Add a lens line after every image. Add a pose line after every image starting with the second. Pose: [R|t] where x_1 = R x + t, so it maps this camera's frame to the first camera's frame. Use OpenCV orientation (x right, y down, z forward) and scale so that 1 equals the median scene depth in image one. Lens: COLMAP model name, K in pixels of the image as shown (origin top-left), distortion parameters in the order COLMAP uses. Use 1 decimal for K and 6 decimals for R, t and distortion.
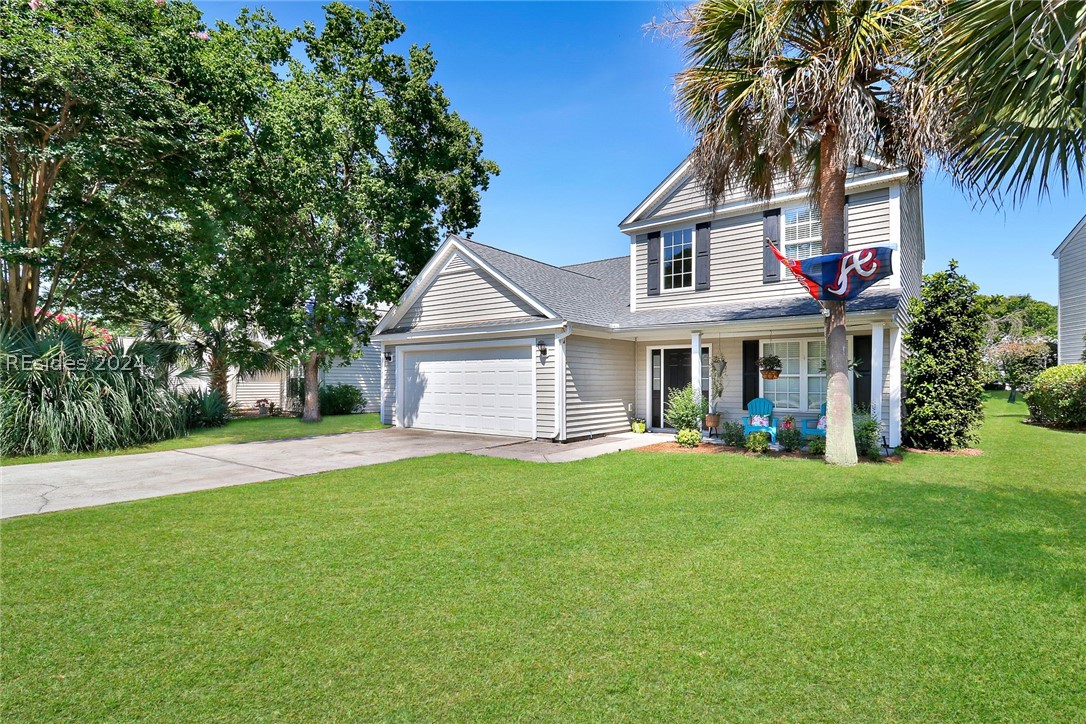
lens RADIAL K [[519.3, 0, 536.8], [0, 519.3, 393.5], [0, 0, 1]] dist [-0.000763, -0.009527]
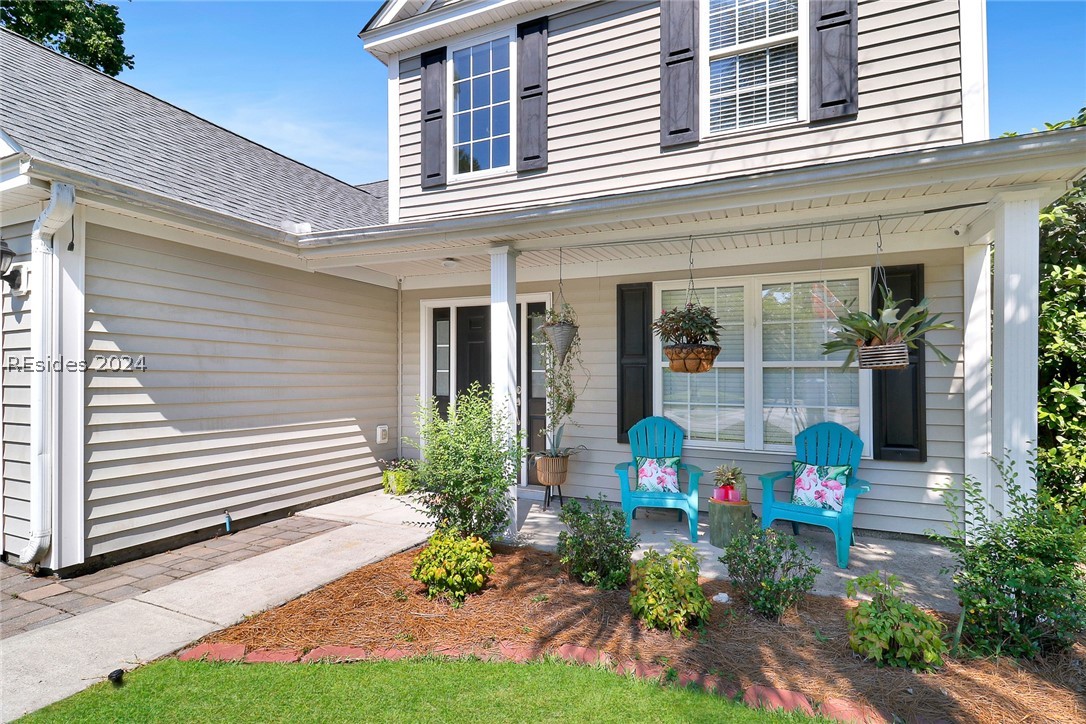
lens RADIAL K [[532.0, 0, 550.2], [0, 532.0, 376.0], [0, 0, 1]] dist [0.009115, 0.000252]
pose [[0.967462, 0.004347, 0.252981, 0.218908], [0.001855, 0.999704, -0.024273, -0.012967], [-0.253011, 0.023953, 0.967167, 0.555616]]
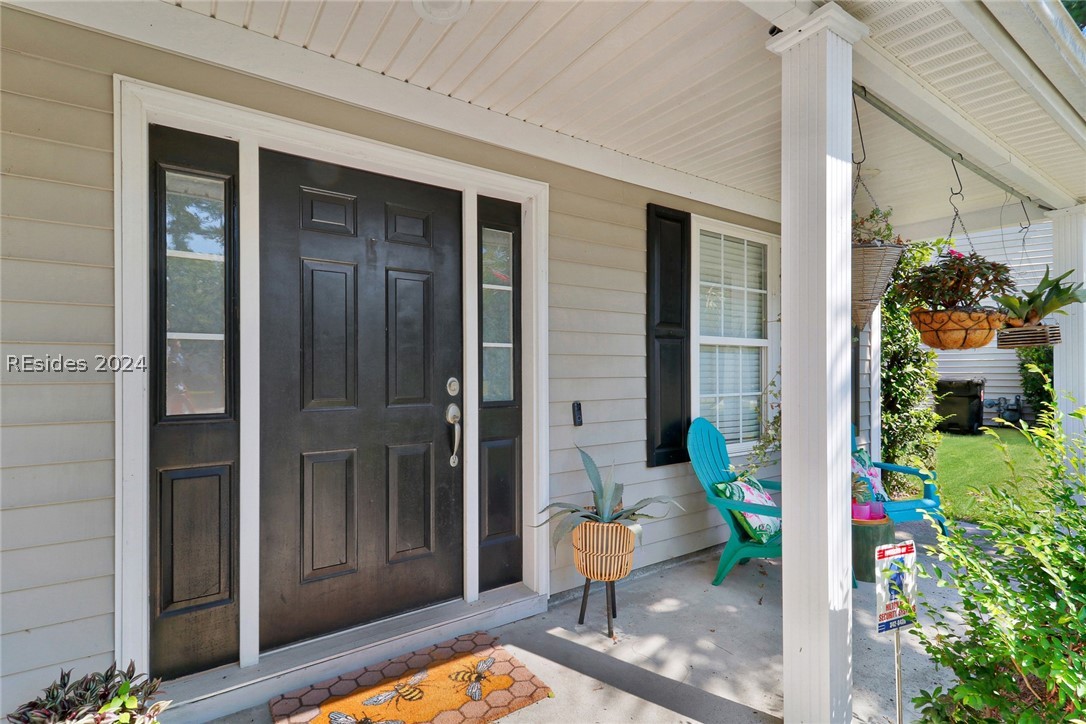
lens RADIAL K [[519.3, 0, 588.5], [0, 519.3, 370.0], [0, 0, 1]] dist [-0.000763, -0.009527]
pose [[0.273298, 0.001547, 0.961928, 0.130884], [0.028666, 0.999541, -0.009752, -0.015017], [-0.961502, 0.030240, 0.273129, 0.918717]]
